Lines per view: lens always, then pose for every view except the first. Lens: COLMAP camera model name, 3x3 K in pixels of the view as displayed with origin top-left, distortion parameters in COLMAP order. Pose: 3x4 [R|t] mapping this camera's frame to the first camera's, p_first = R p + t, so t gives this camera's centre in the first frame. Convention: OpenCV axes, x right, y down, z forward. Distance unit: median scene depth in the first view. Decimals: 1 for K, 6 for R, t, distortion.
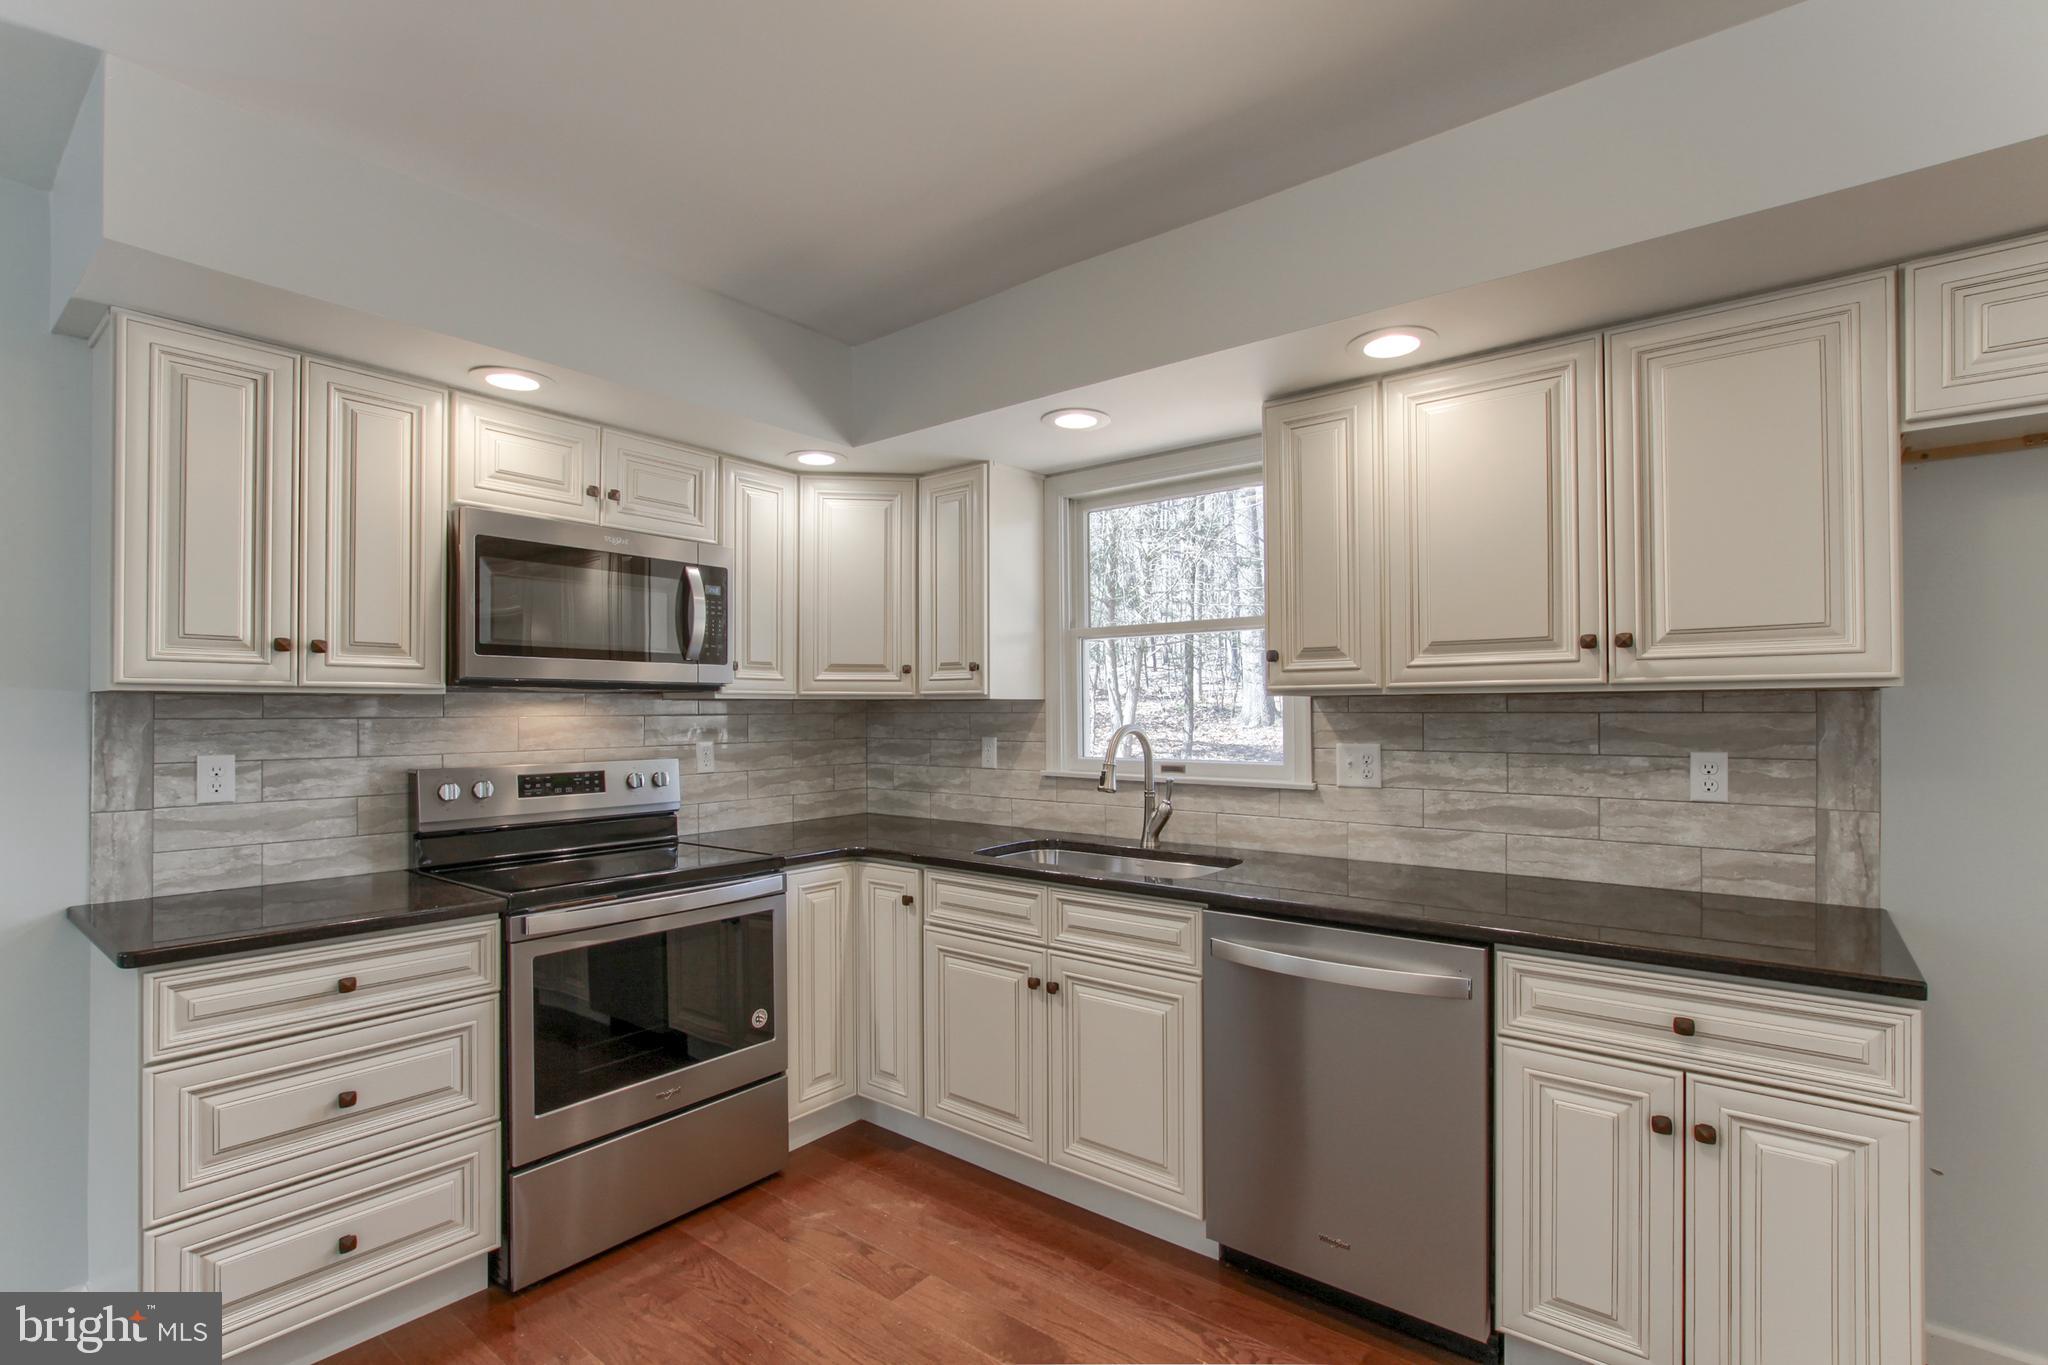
lens RADIAL K [[952.7, 0, 1018.8], [0, 952.7, 703.9], [0, 0, 1]] dist [-0.018619, 0.000039]
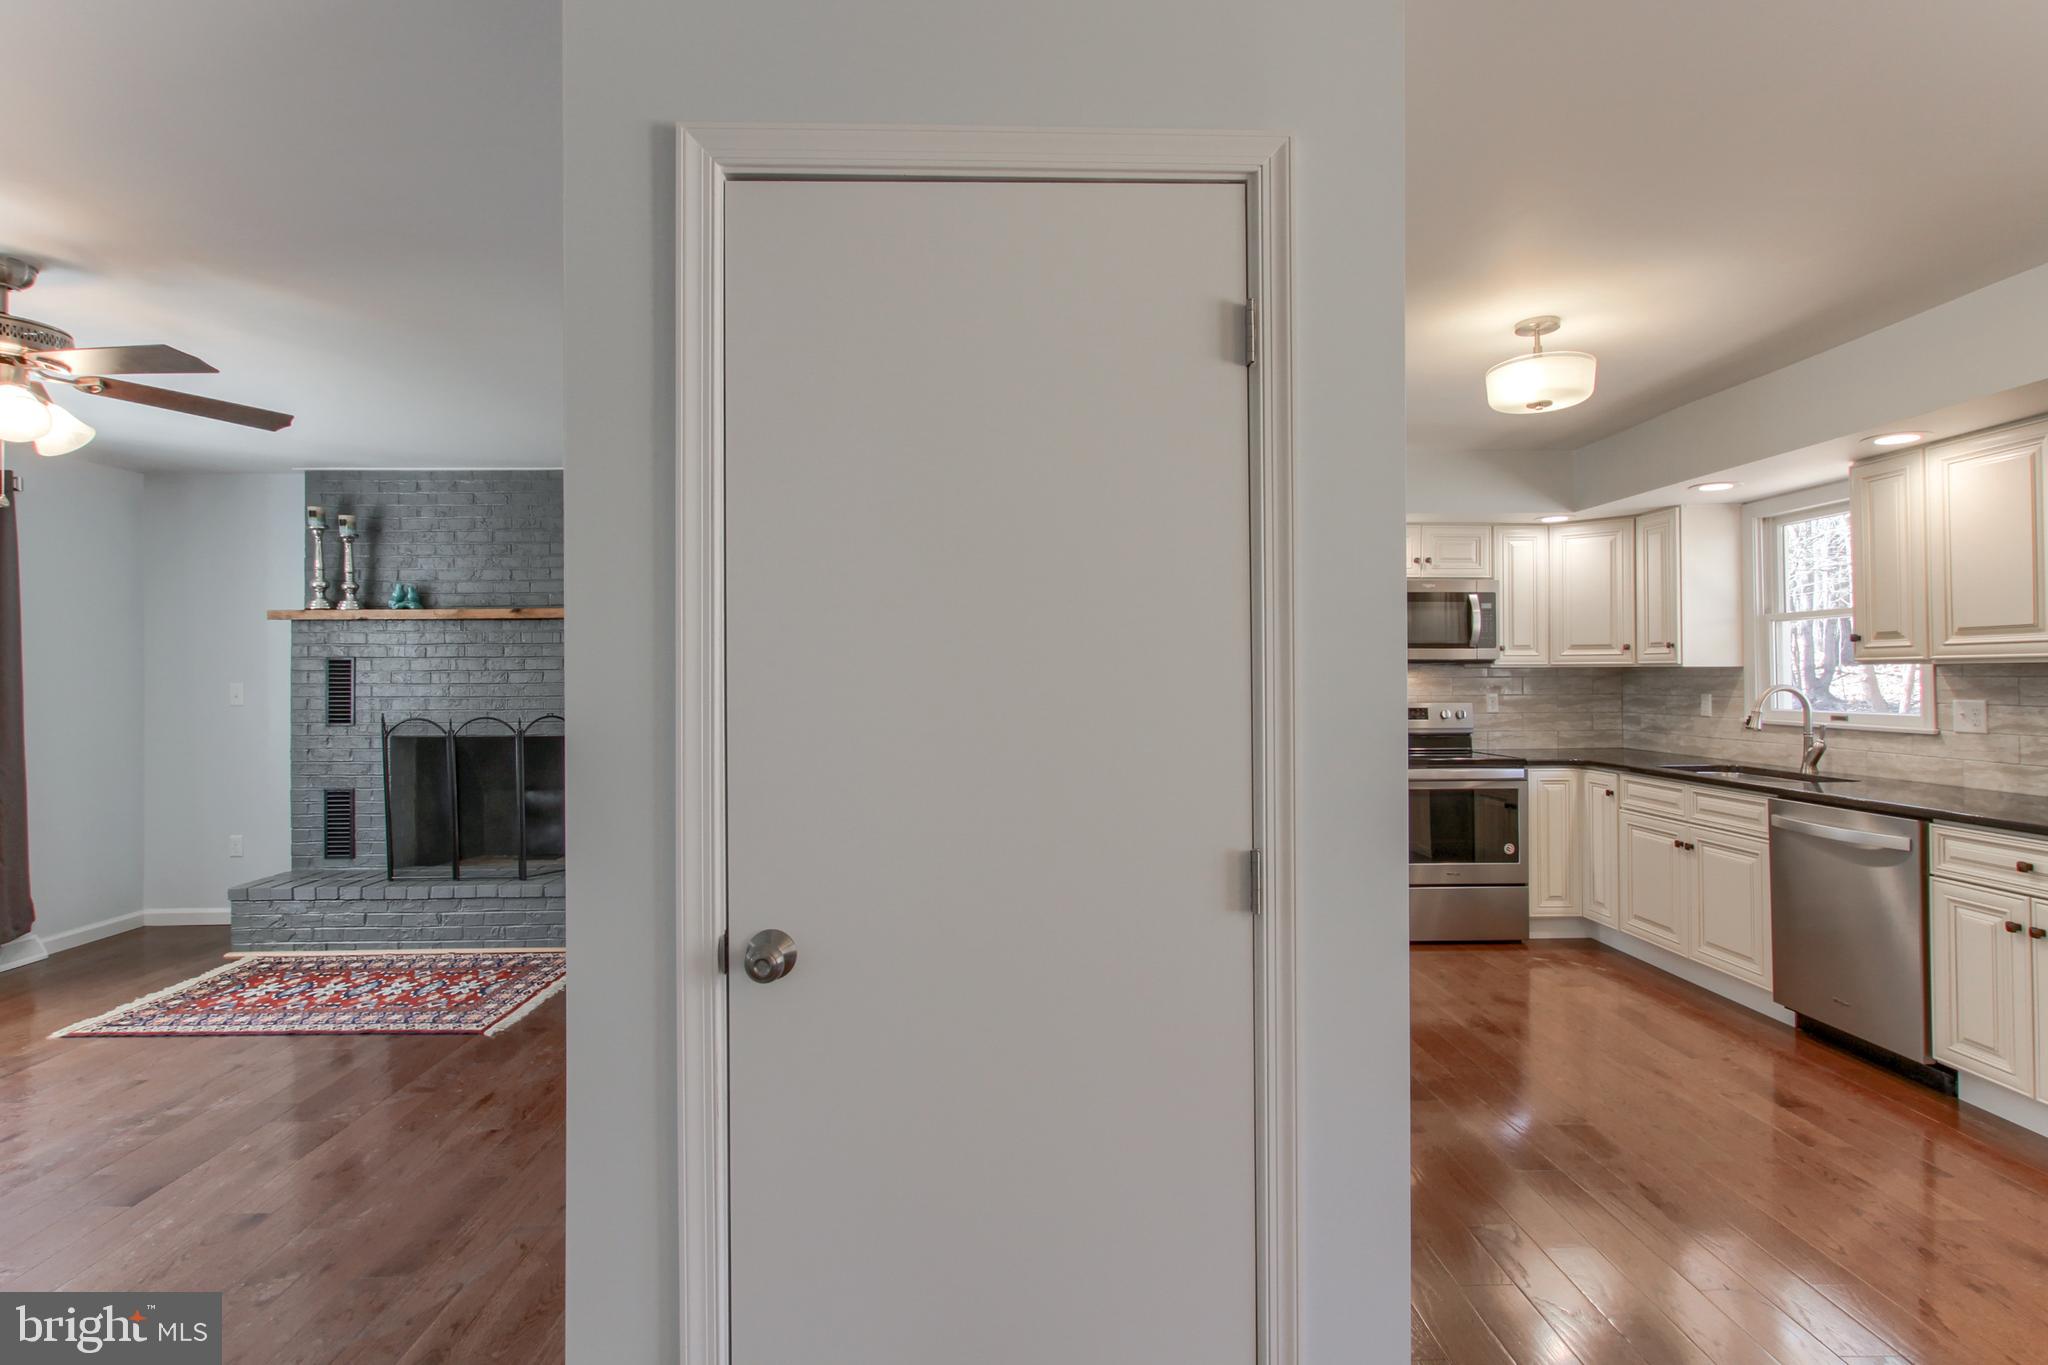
lens RADIAL K [[981.7, 0, 1023.1], [0, 981.7, 669.7], [0, 0, 1]] dist [-0.006064, 0.000560]
pose [[0.650175, -0.004109, -0.759773, 0.482423], [0.007266, 0.999973, 0.000810, -0.009860], [0.759749, -0.006047, 0.650188, -0.801532]]
